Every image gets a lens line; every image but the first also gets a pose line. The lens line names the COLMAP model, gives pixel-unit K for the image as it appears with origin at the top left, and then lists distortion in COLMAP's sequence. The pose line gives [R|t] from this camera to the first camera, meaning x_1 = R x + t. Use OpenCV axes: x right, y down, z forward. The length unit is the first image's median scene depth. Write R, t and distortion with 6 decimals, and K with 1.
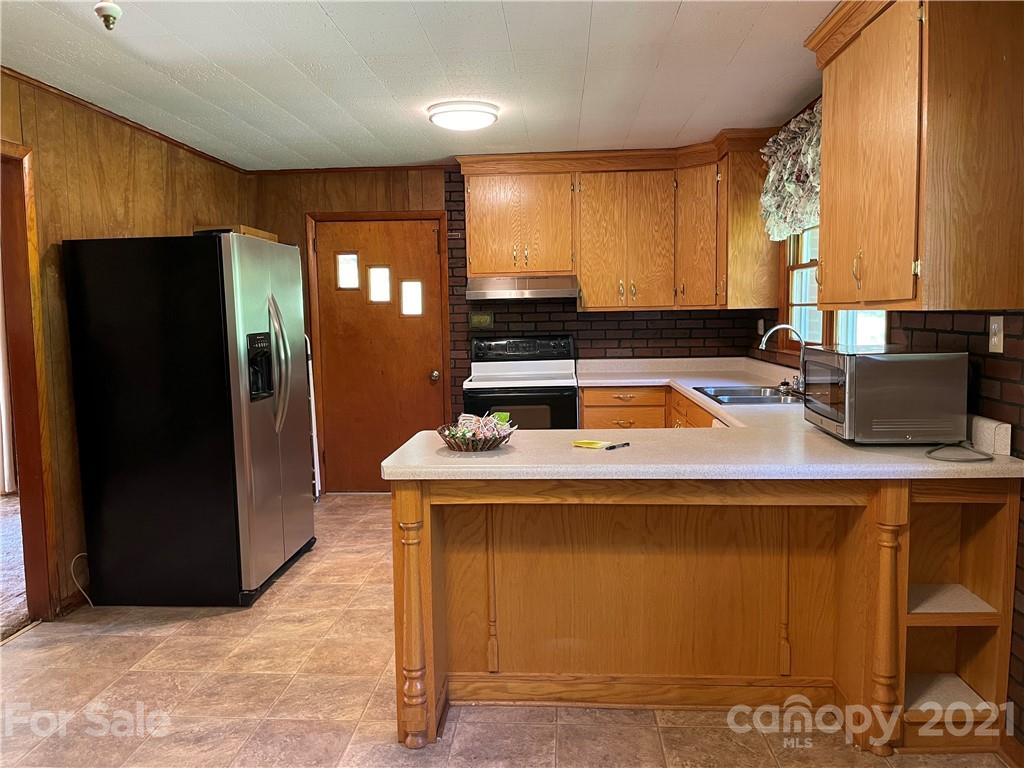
lens RADIAL K [[789.3, 0, 515.1], [0, 789.3, 388.7], [0, 0, 1]] dist [0.078092, -0.096449]
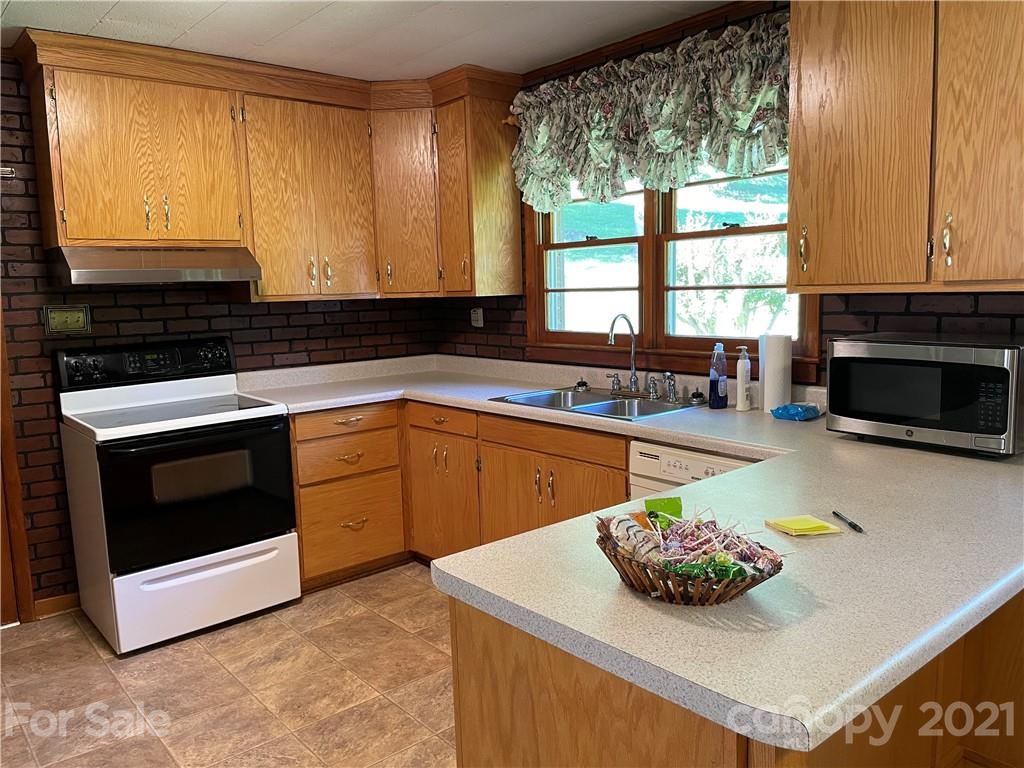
lens RADIAL K [[789.3, 0, 511.3], [0, 789.3, 377.8], [0, 0, 1]] dist [0.078092, -0.096449]
pose [[0.721287, -0.084490, 0.687464, -0.235309], [0.084271, 0.995864, 0.033976, -0.038827], [-0.687491, 0.033427, 0.725423, 0.367868]]
